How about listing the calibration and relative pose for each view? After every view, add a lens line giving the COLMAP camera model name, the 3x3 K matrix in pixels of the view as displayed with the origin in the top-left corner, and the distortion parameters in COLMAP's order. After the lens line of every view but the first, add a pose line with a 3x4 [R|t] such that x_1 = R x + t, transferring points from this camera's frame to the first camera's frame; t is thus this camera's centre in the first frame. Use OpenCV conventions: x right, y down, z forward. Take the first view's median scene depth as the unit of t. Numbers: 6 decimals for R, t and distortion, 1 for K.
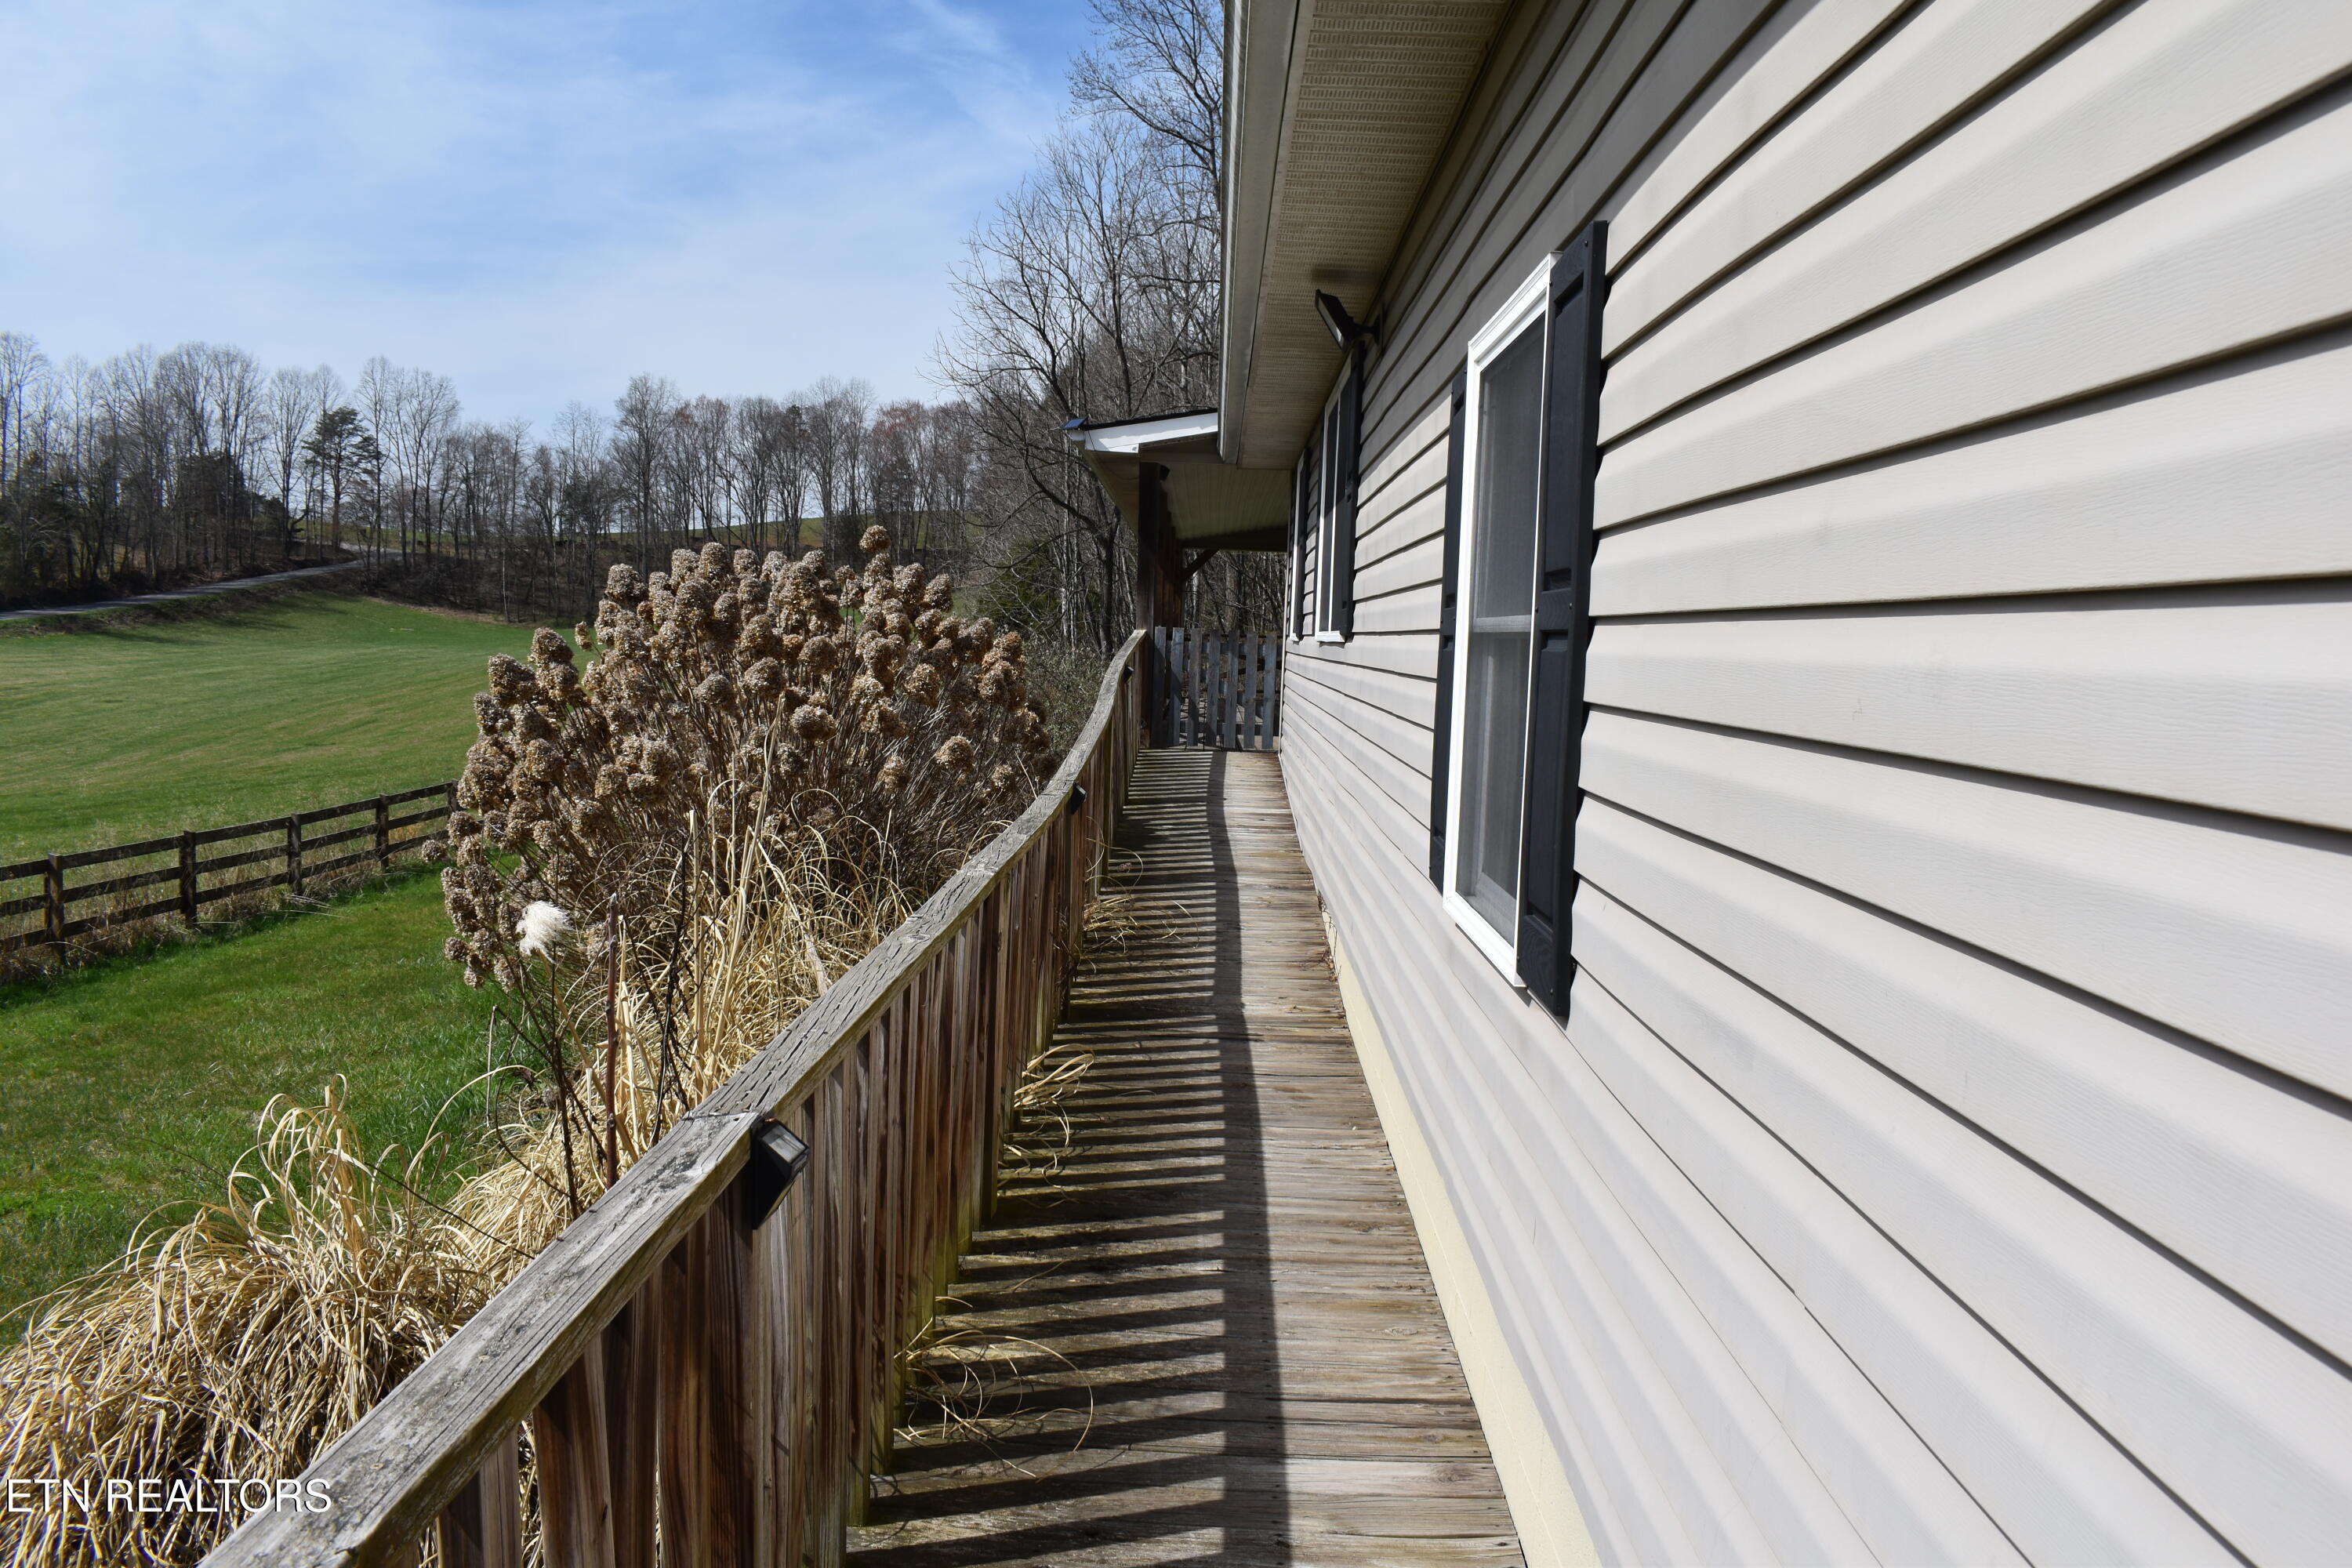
lens RADIAL K [[1797.7, 0, 1176.0], [0, 1797.7, 784.0], [0, 0, 1]] dist [-0.107296, 0.024034]
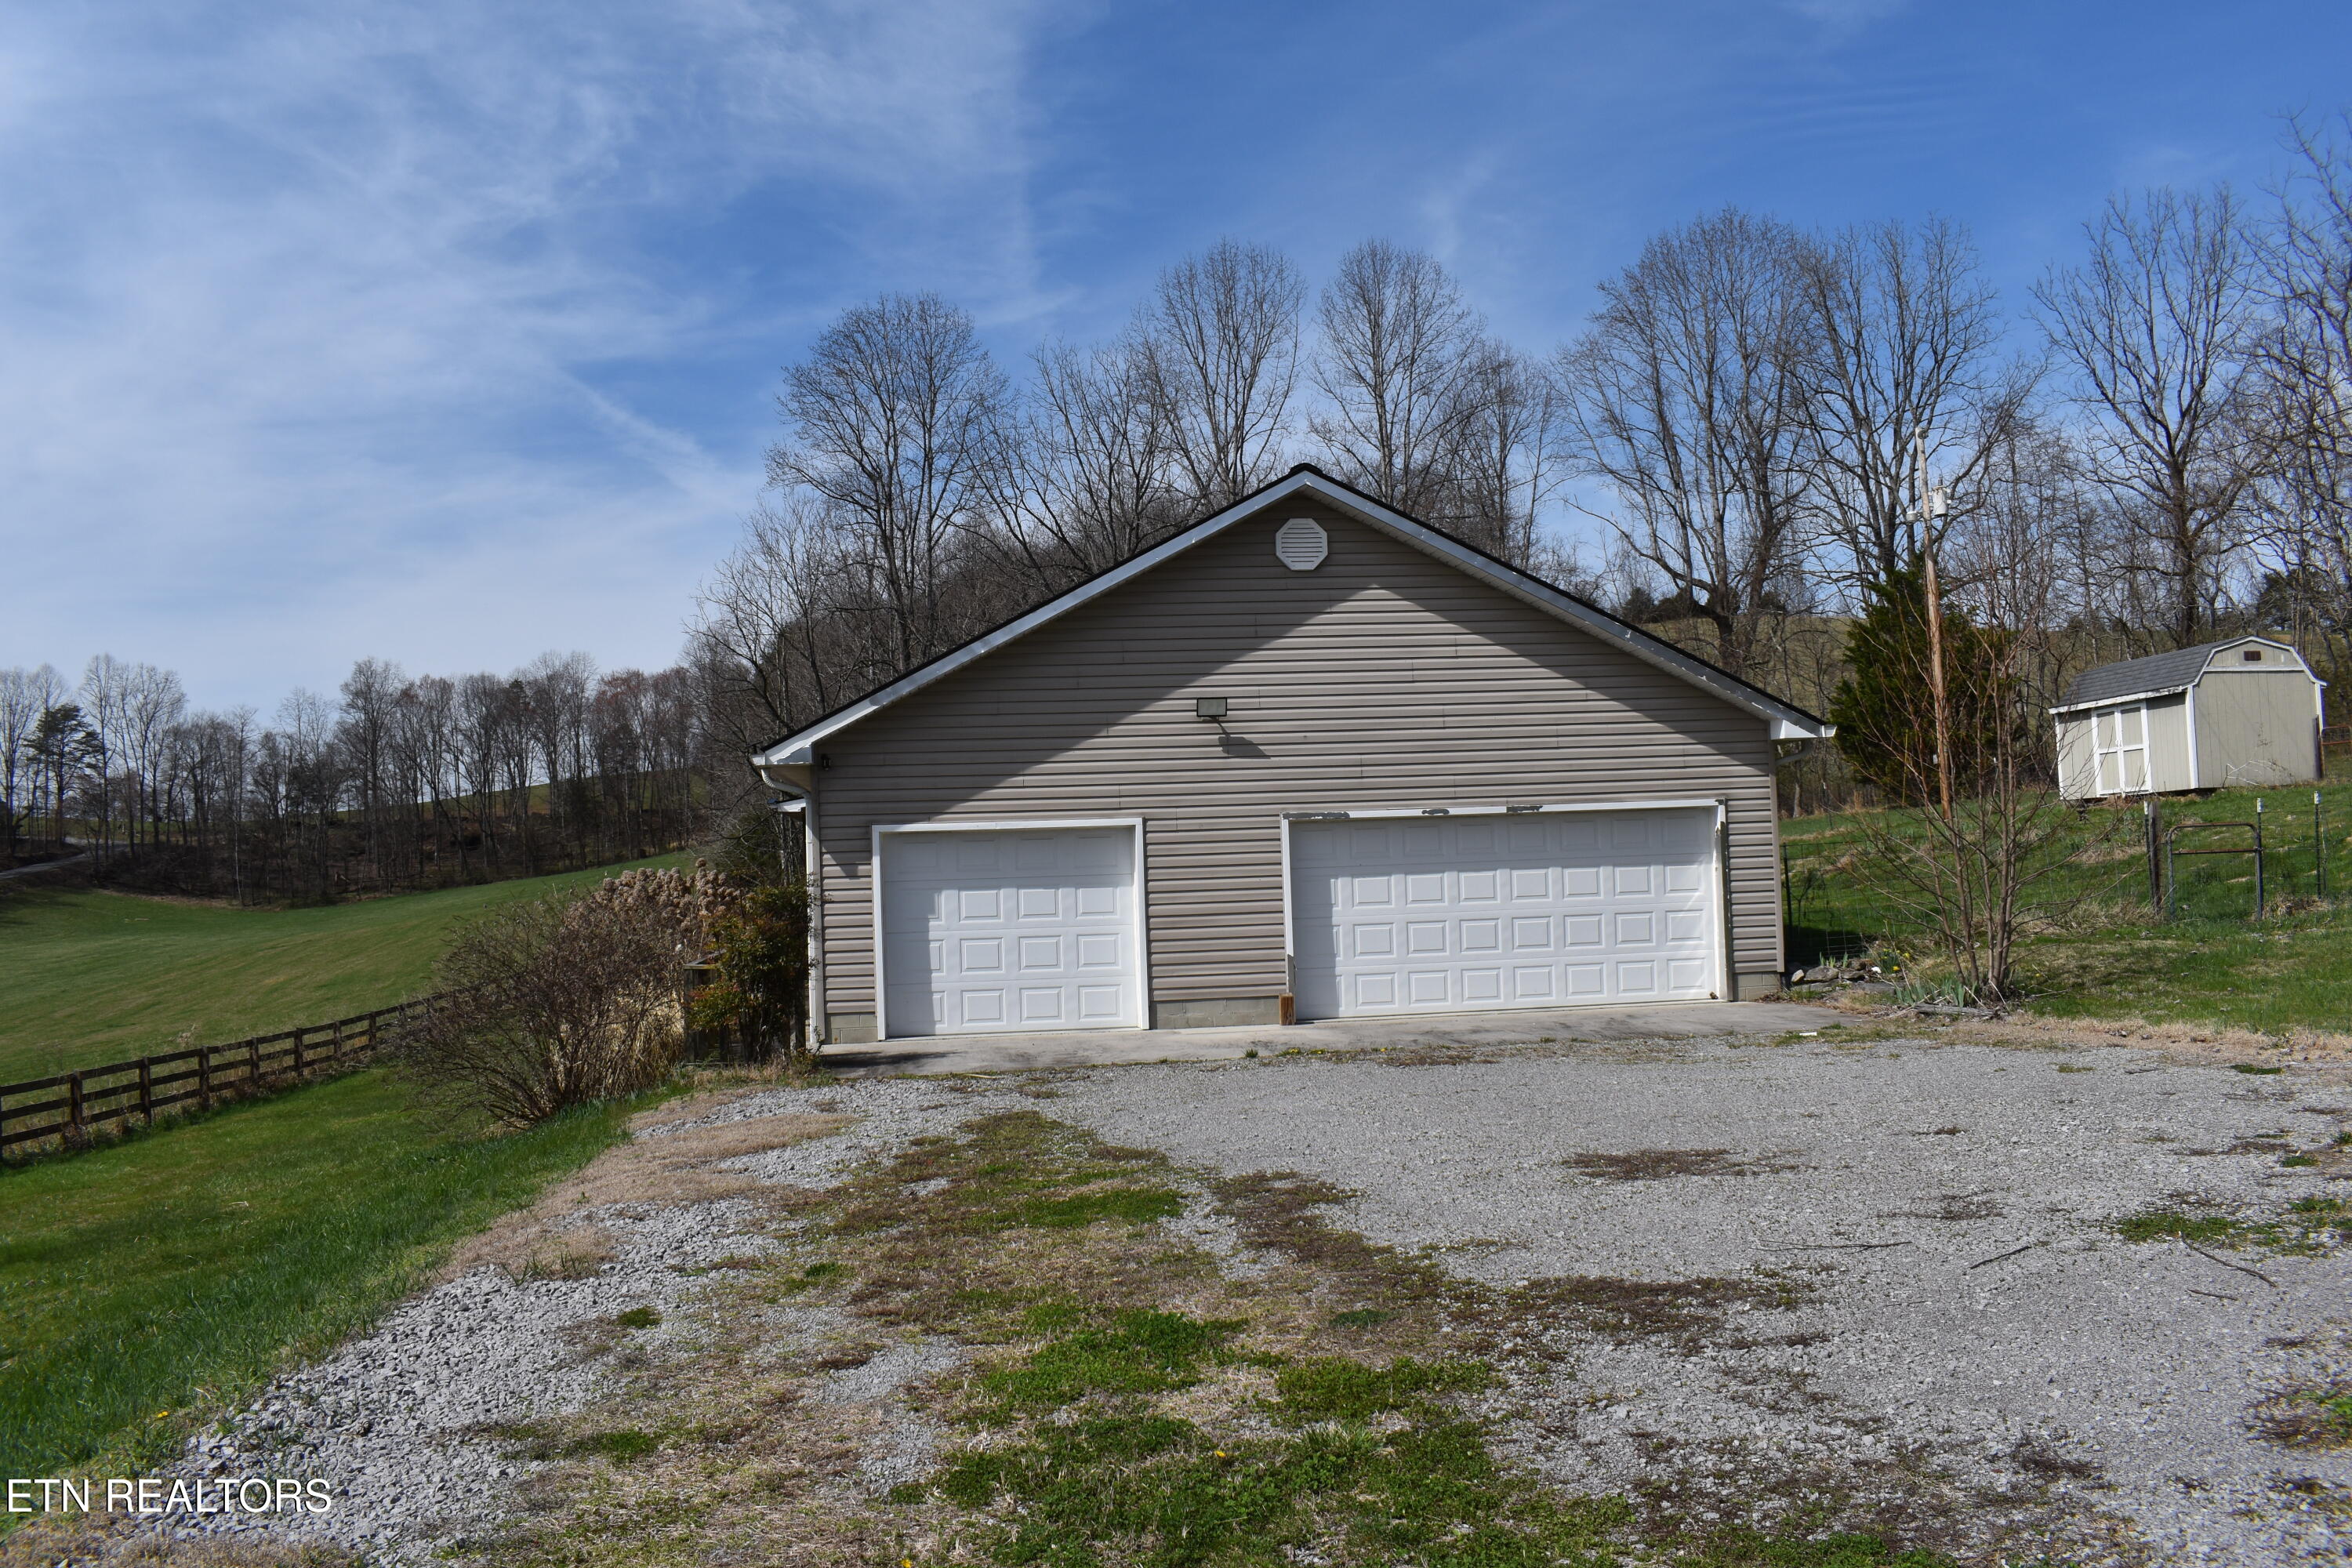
lens RADIAL K [[1797.7, 0, 1176.0], [0, 1797.7, 784.0], [0, 0, 1]] dist [-0.107296, 0.024034]
pose [[0.986429, -0.064012, 0.151197, 0.005643], [0.082760, 0.989178, -0.121150, 0.005228], [-0.141806, 0.132019, 0.981051, -0.069362]]
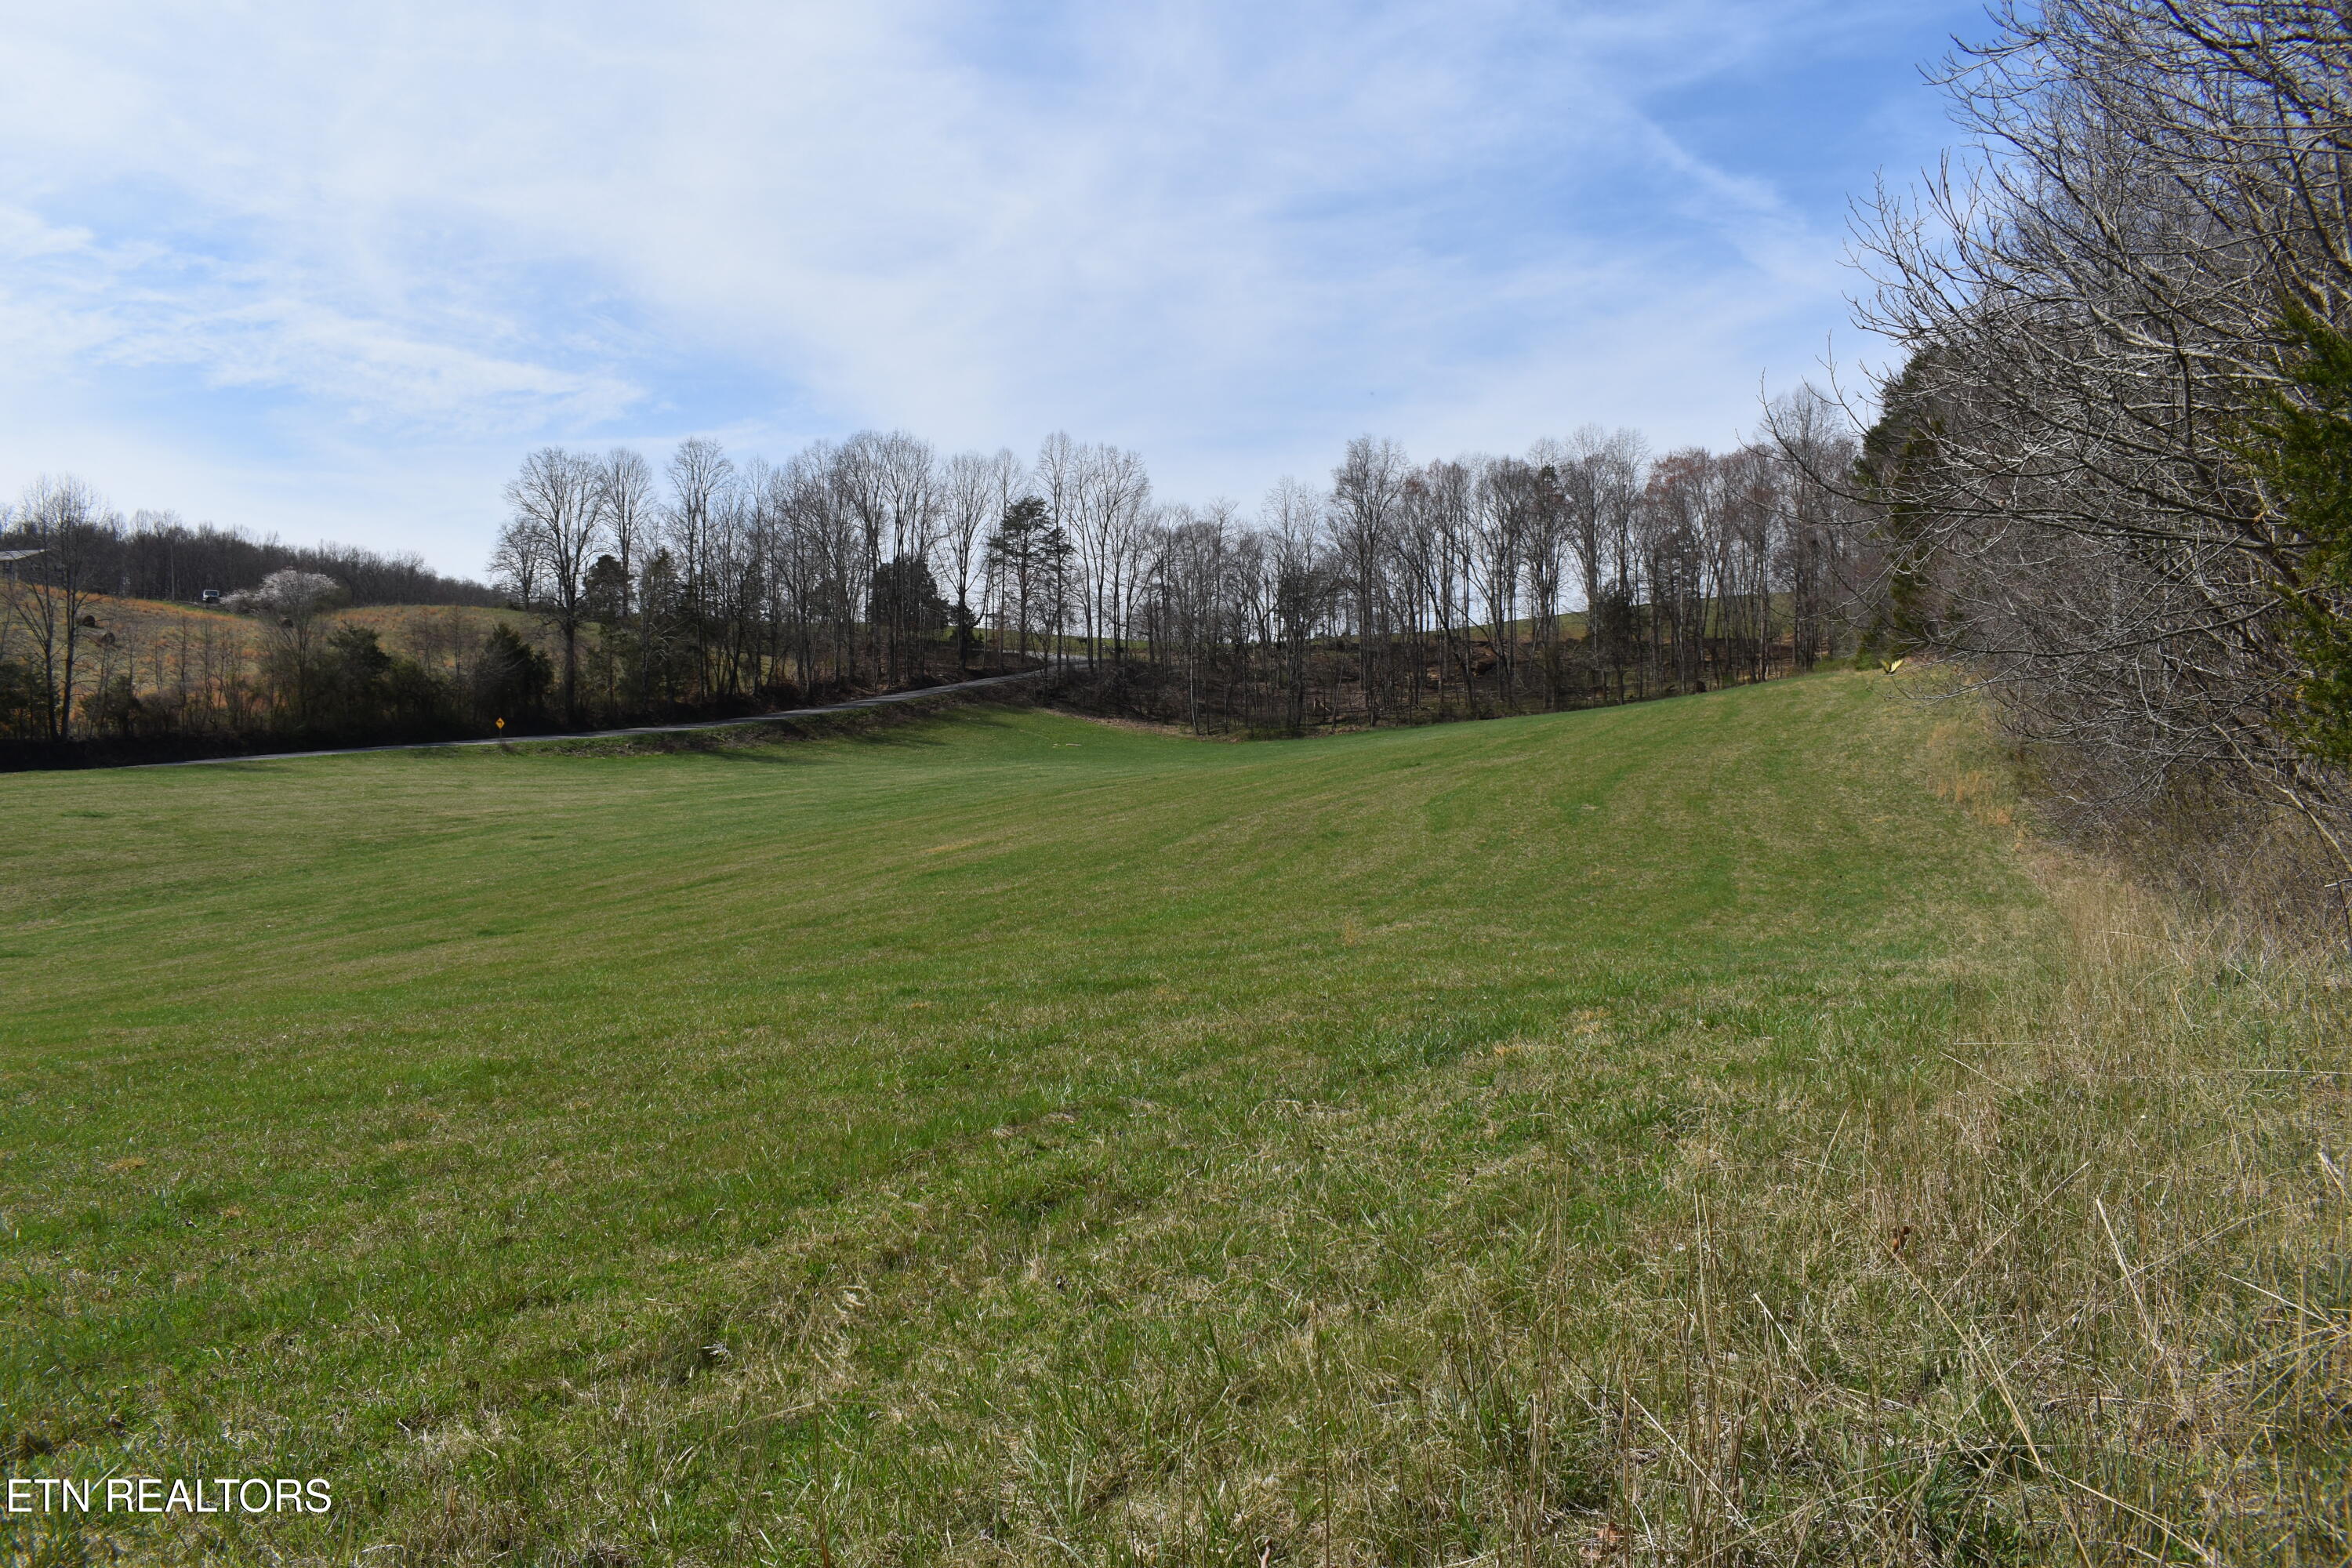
lens RADIAL K [[1797.7, 0, 1176.0], [0, 1797.7, 784.0], [0, 0, 1]] dist [-0.107296, 0.024034]
pose [[0.906824, -0.016445, -0.421189, -0.030383], [-0.012251, 0.997788, -0.065333, -0.012552], [0.421332, 0.064405, 0.904617, 0.223511]]
